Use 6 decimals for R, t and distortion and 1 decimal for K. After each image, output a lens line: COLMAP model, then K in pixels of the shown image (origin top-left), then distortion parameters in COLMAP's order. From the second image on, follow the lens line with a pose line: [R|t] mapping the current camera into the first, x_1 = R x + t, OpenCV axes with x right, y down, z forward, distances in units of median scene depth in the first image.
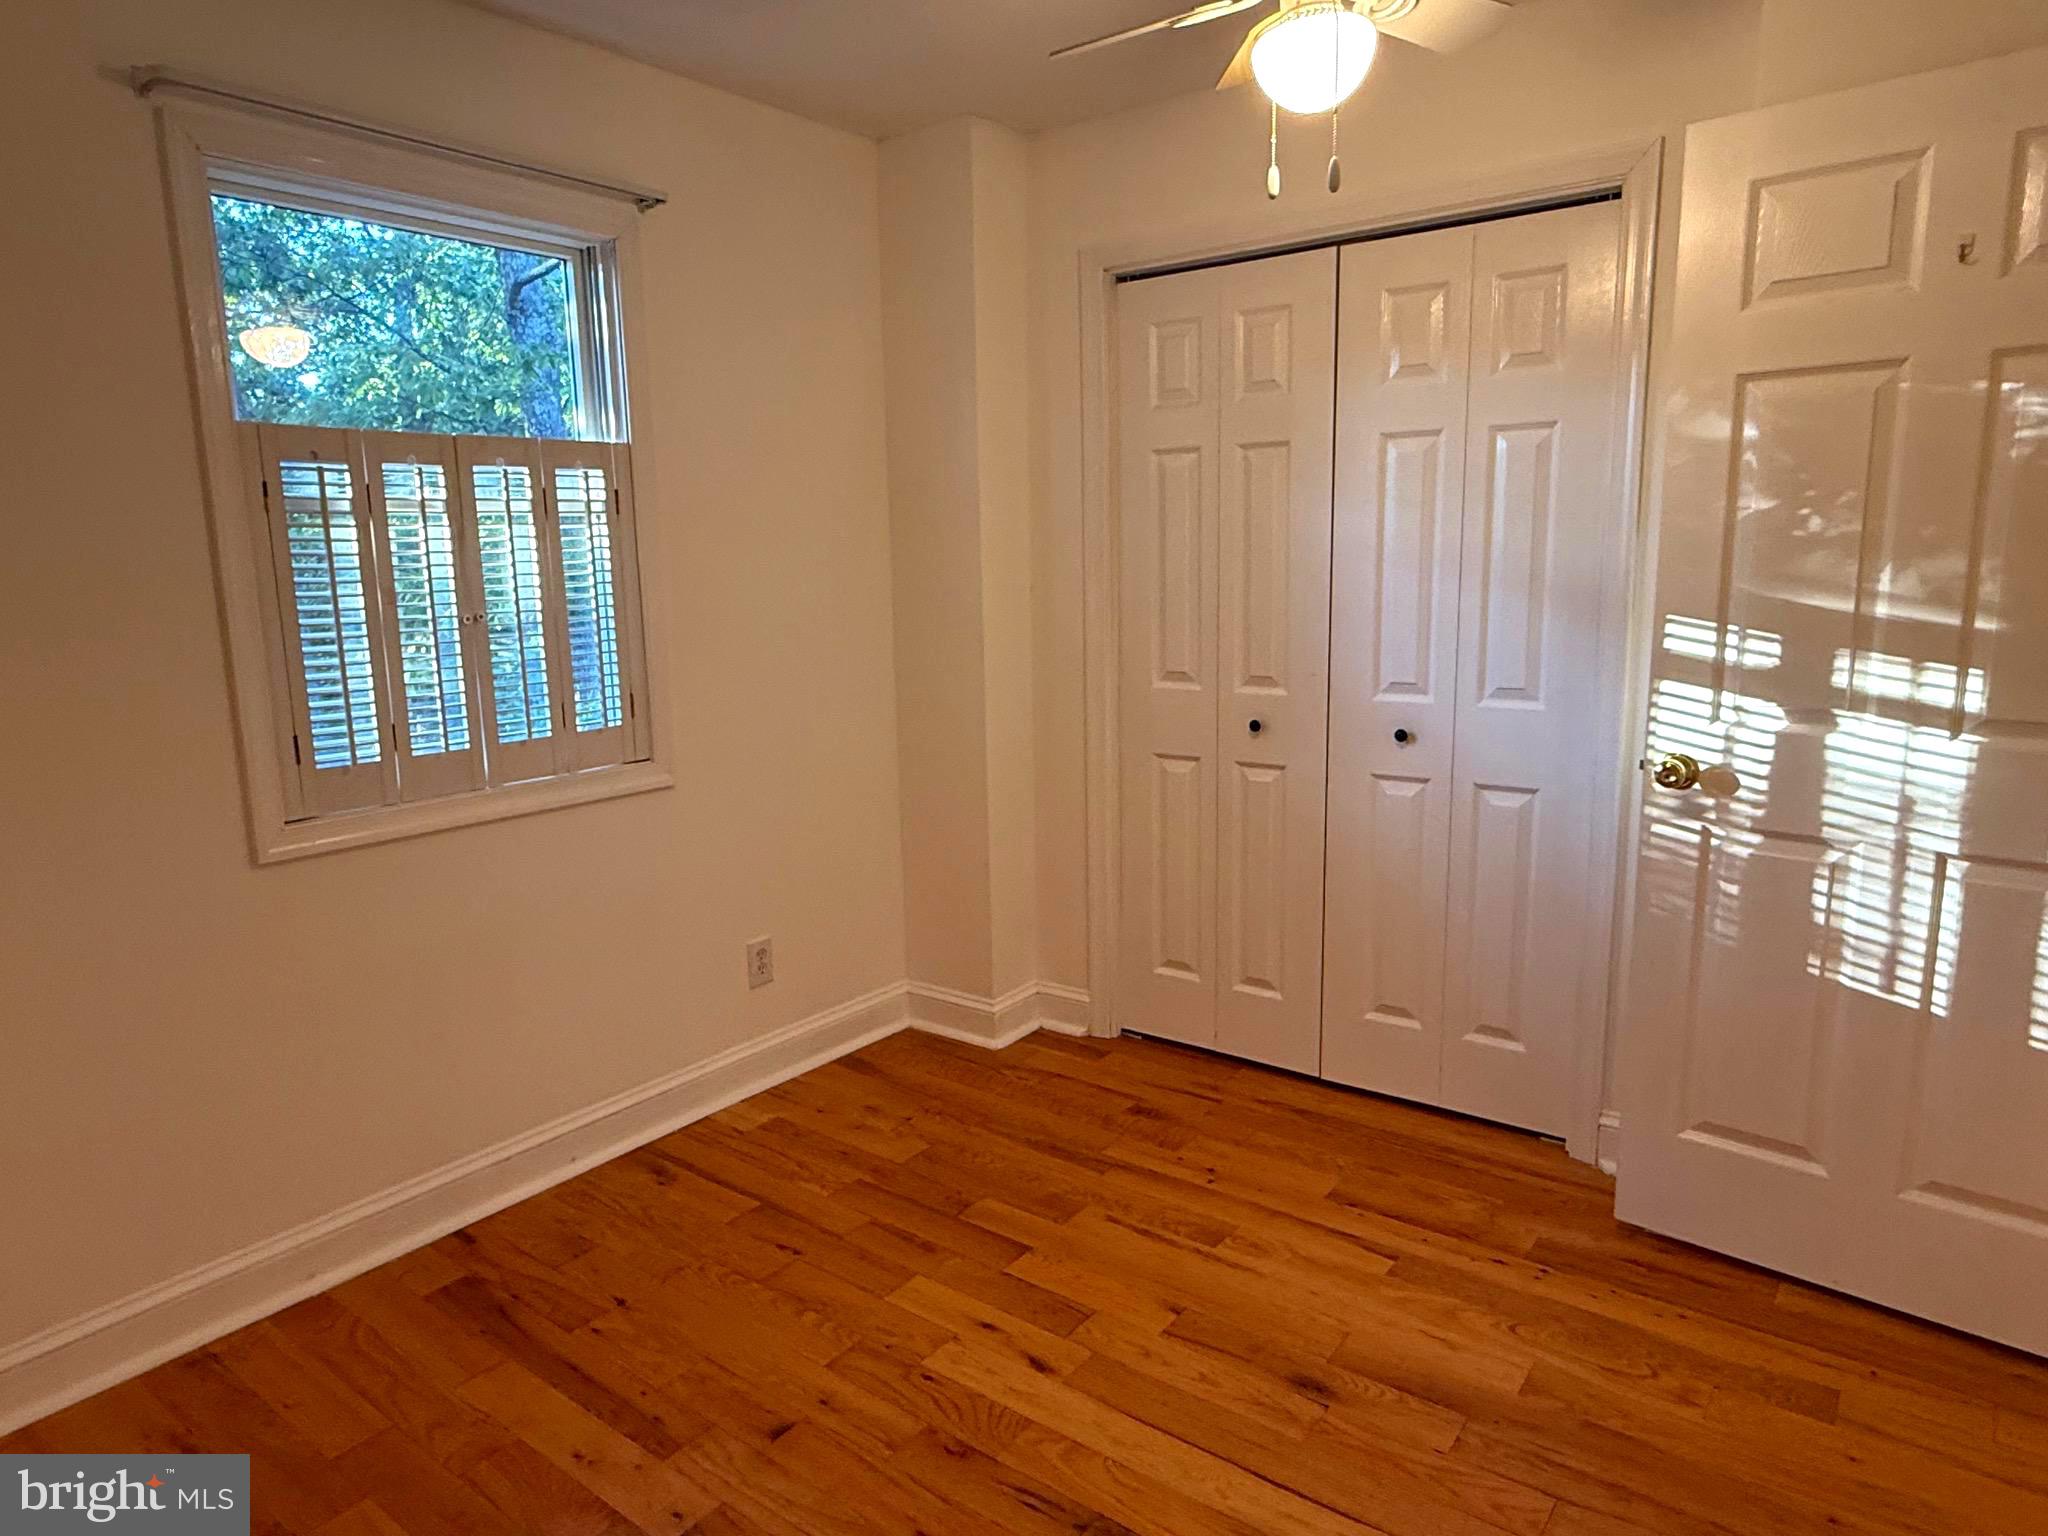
lens RADIAL K [[1272.7, 0, 1012.5], [0, 1272.7, 761.5], [0, 0, 1]] dist [-0.003150, -0.002105]
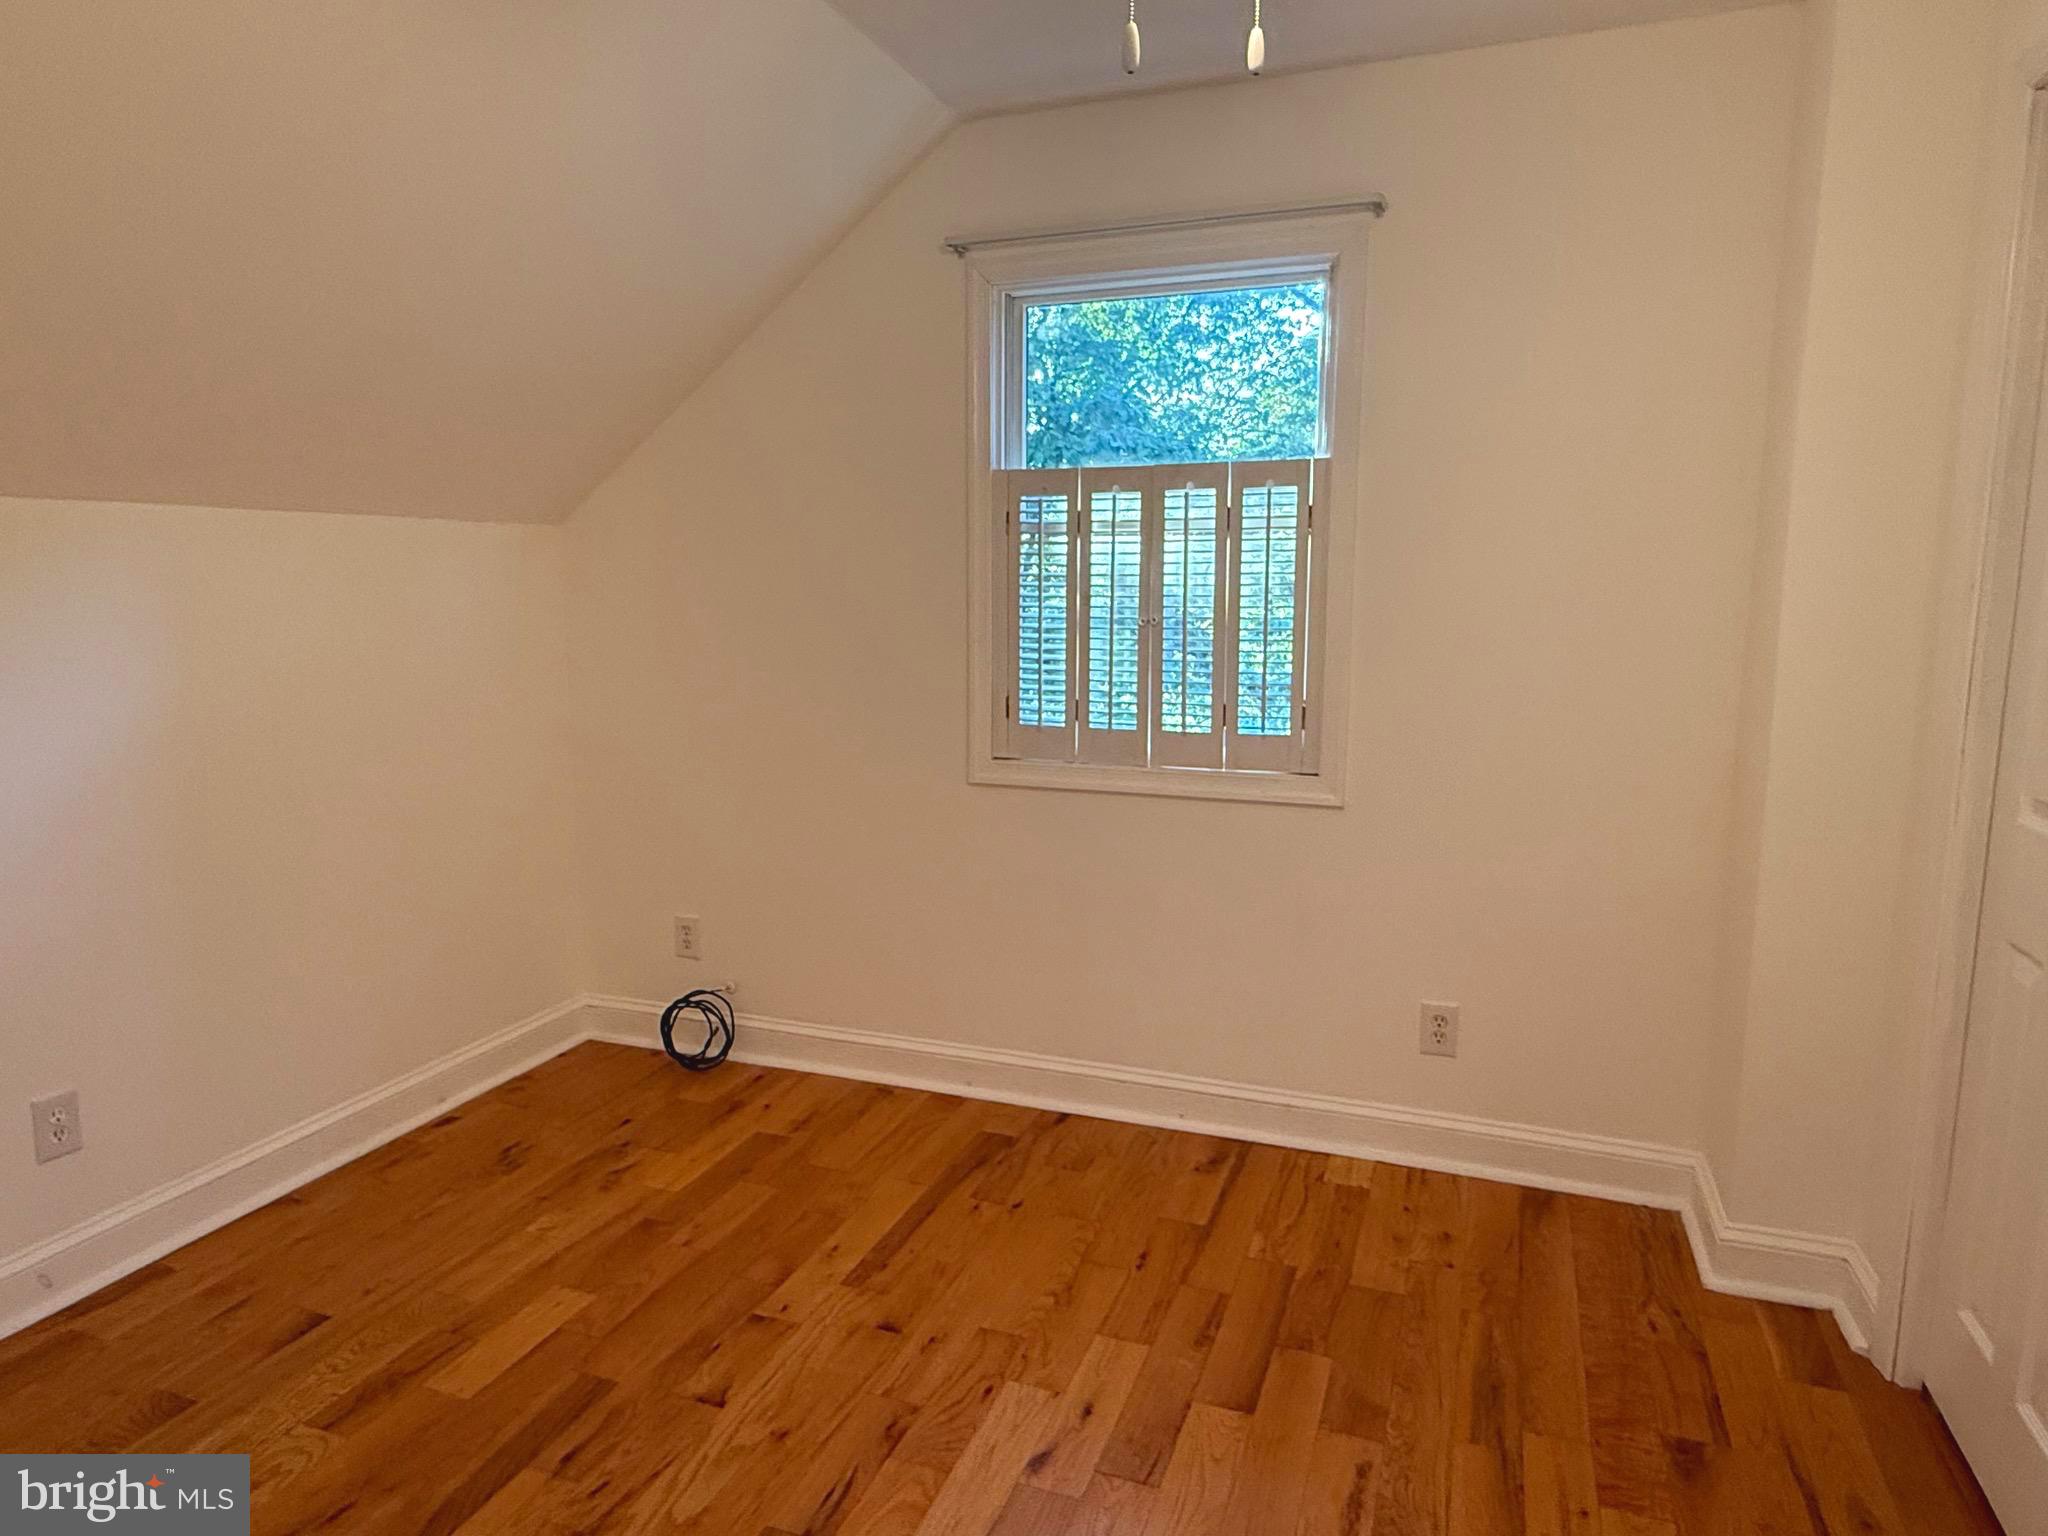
lens RADIAL K [[1272.7, 0, 1012.5], [0, 1272.7, 761.5], [0, 0, 1]] dist [-0.003150, -0.002105]
pose [[0.288534, 0.160653, -0.943895, 0.661025], [-0.166864, 0.979174, 0.115650, -0.099304], [0.942817, 0.124134, 0.309333, 0.527381]]
